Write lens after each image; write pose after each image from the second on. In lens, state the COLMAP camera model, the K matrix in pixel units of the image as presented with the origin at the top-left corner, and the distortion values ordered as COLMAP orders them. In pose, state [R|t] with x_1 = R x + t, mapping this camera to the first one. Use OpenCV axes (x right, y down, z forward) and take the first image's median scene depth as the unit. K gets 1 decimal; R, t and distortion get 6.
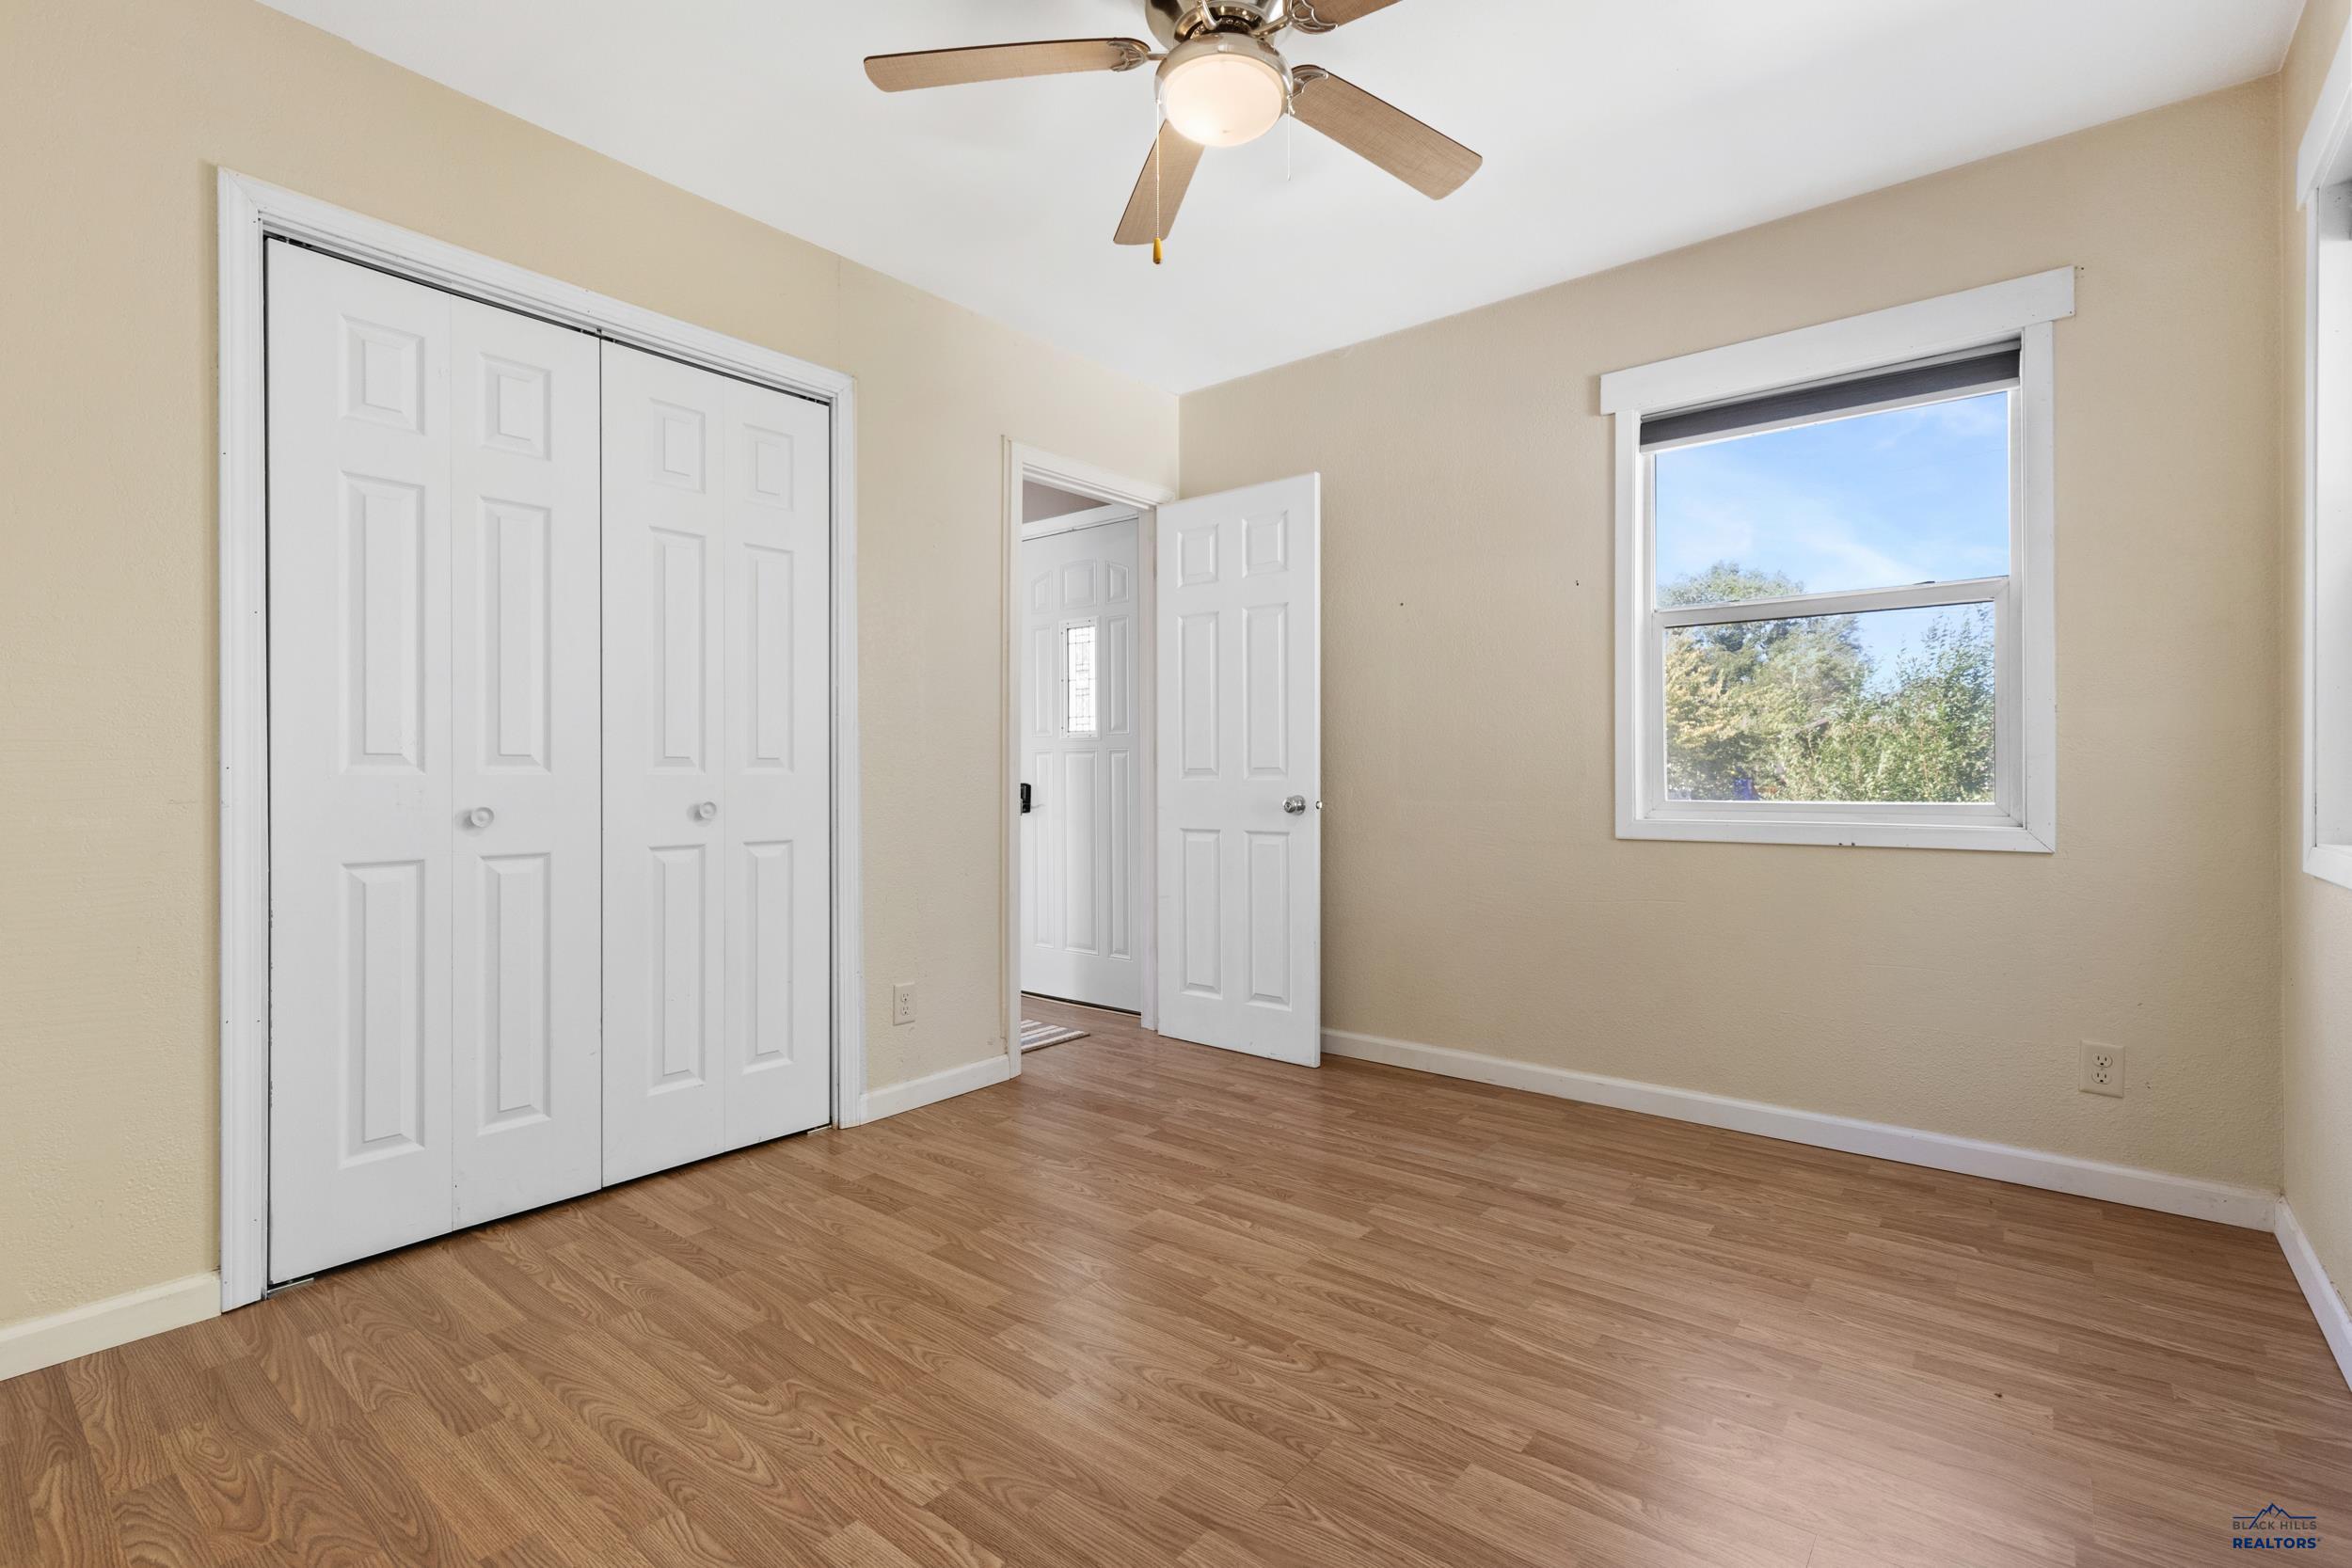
lens RADIAL K [[1068.6, 0, 1177.5], [0, 1068.6, 780.6], [0, 0, 1]] dist [0.012544, 0.000369]
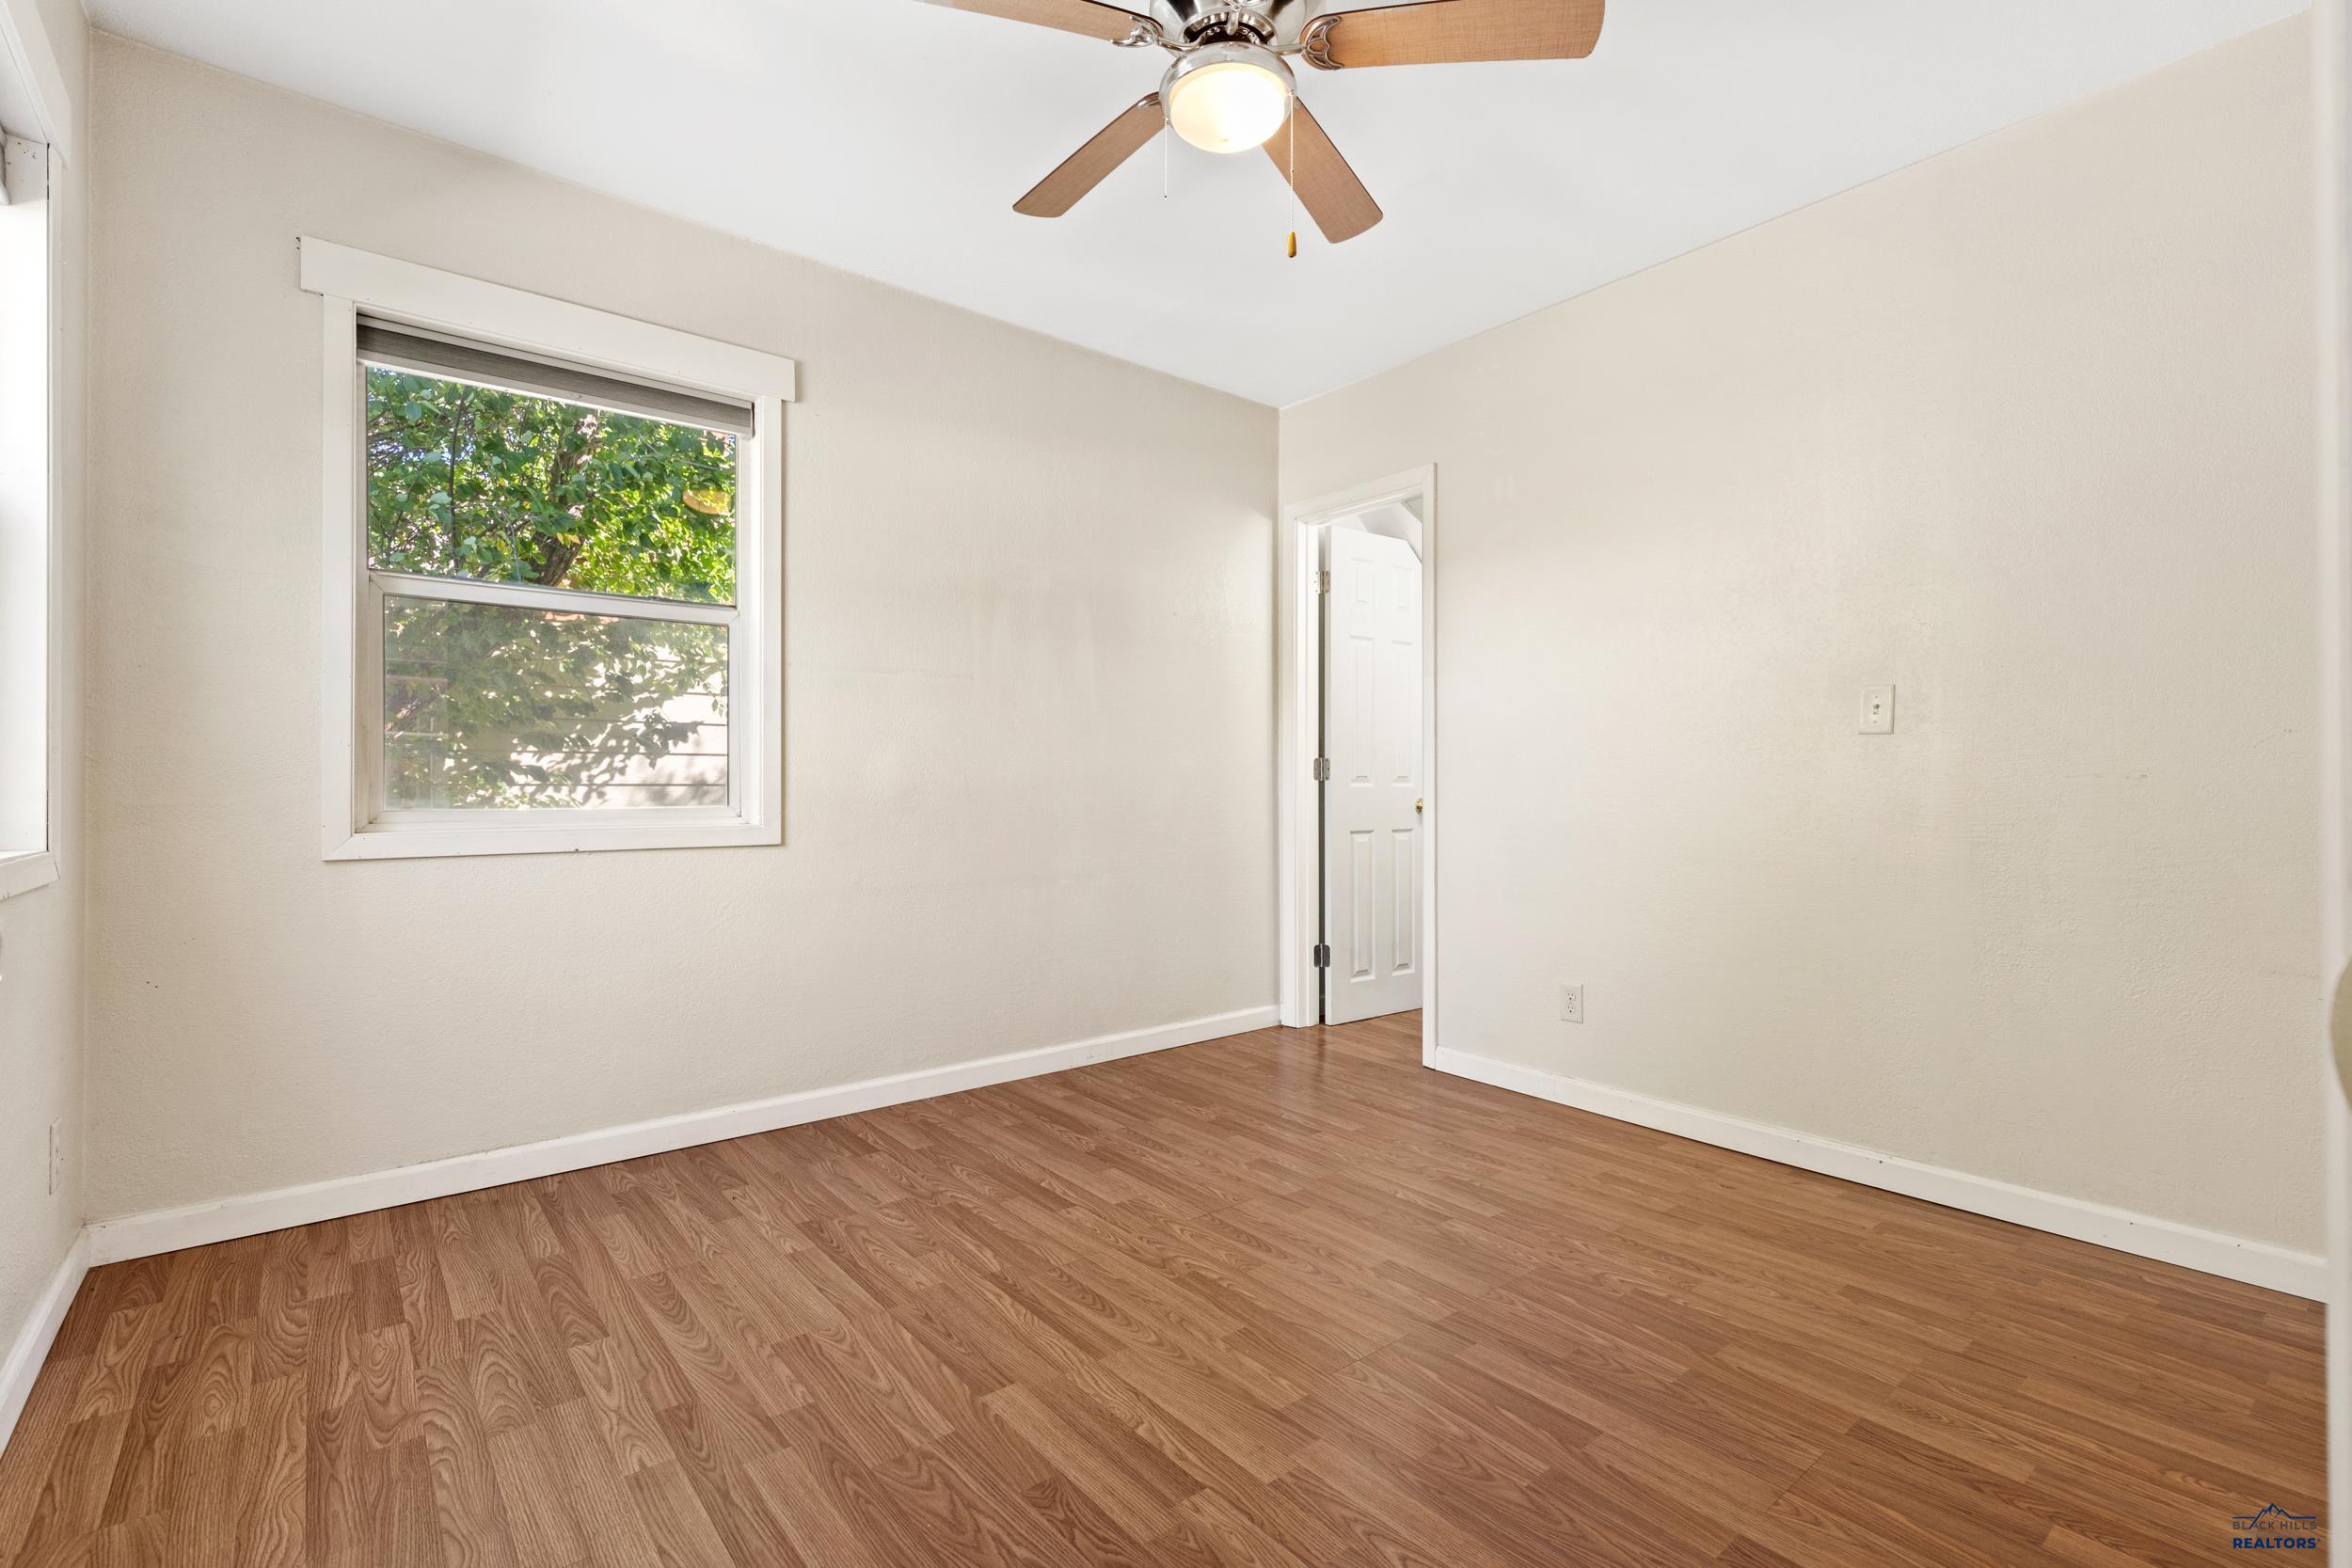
lens RADIAL K [[1068.6, 0, 1174.7], [0, 1068.6, 785.1], [0, 0, 1]] dist [0.012544, 0.000369]
pose [[-0.979313, 0.004393, 0.202305, -0.107216], [0.004324, 0.999990, -0.000783, 0.005422], [-0.202307, 0.000107, -0.979322, 1.889996]]
